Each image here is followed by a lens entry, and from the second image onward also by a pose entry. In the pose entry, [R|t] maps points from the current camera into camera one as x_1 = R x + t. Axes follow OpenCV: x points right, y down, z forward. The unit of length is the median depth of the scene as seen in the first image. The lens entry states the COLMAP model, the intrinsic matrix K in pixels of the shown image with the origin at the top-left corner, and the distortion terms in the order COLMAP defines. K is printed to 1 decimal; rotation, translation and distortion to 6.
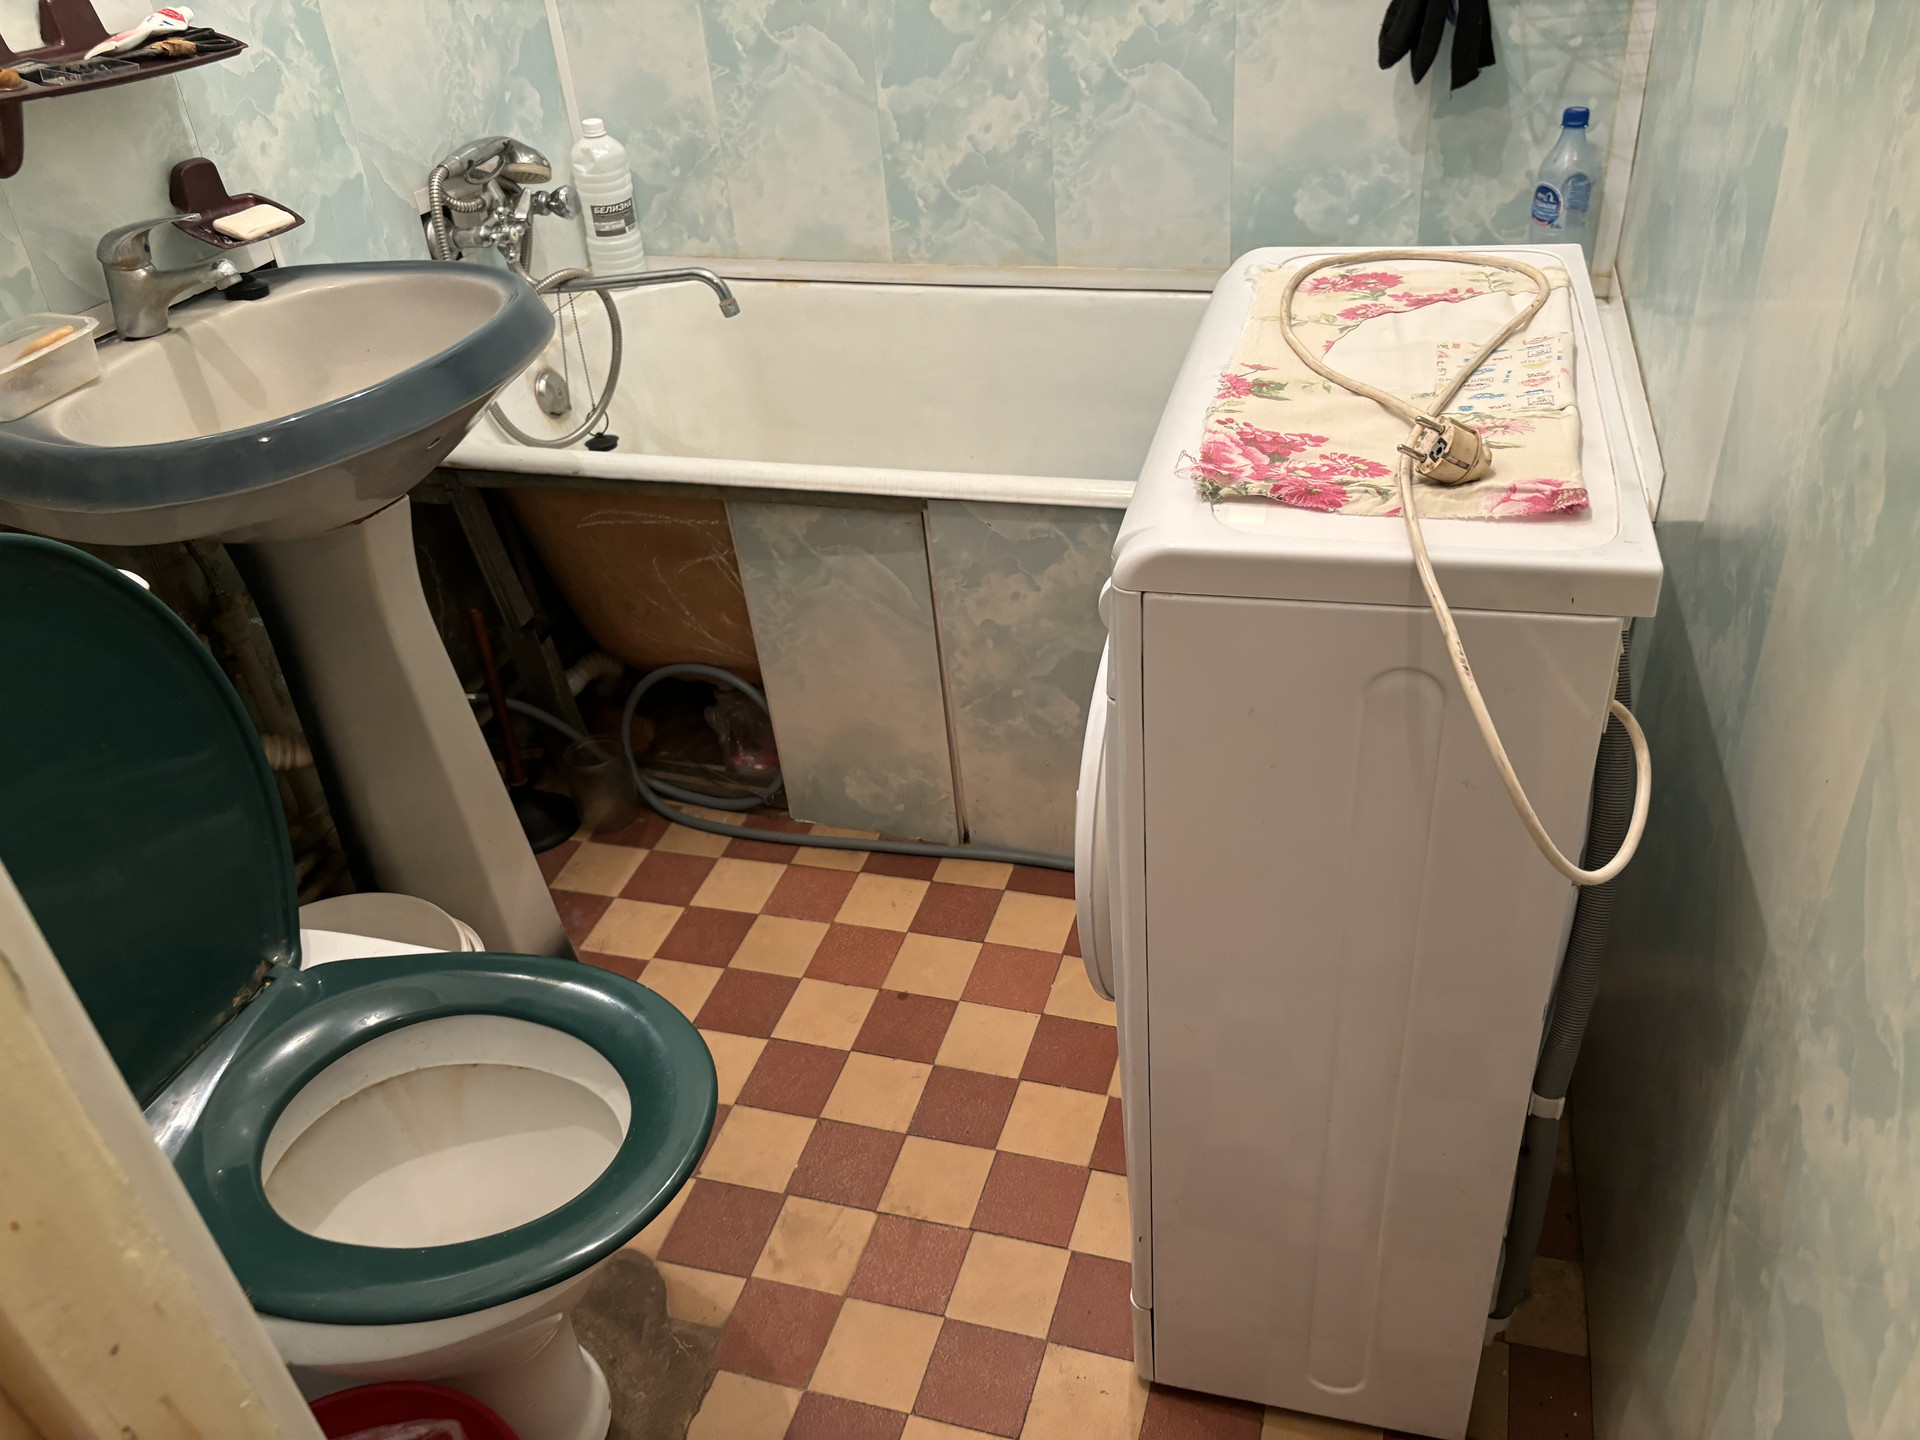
lens RADIAL K [[1441.7, 0, 960.0], [0, 1441.7, 720.0], [0, 0, 1]] dist [0.038459, -0.041406]
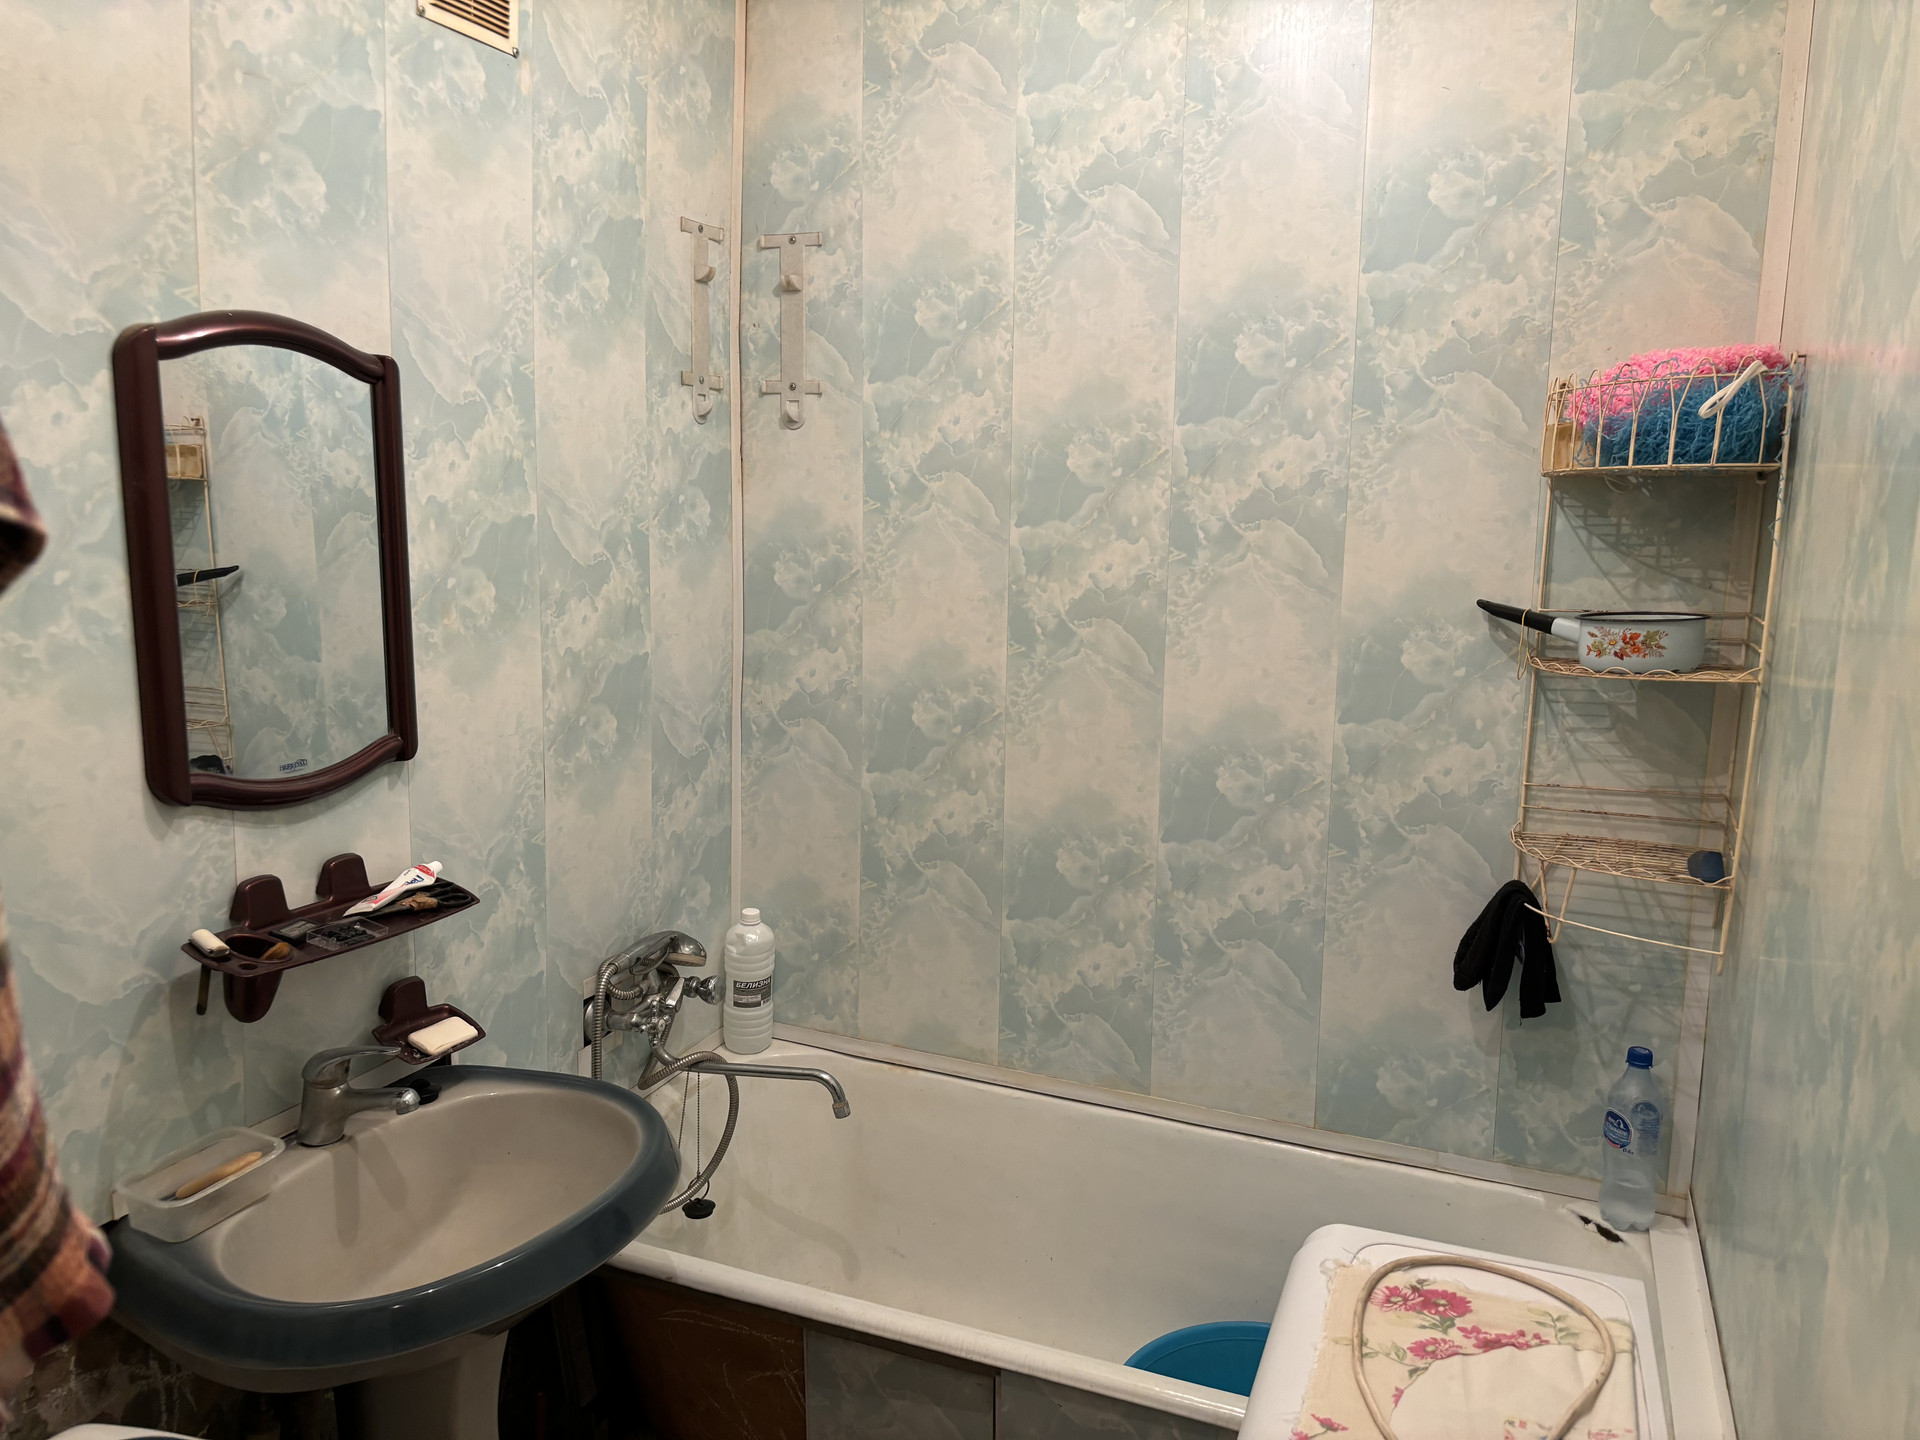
lens RADIAL K [[1421.5, 0, 960.0], [0, 1421.5, 720.0], [0, 0, 1]] dist [0.009329, 0.004119]
pose [[0.990460, 0.106950, -0.086896, -0.011455], [-0.133243, 0.904139, -0.405930, -0.137251], [0.035152, 0.413635, 0.909764, -0.082567]]
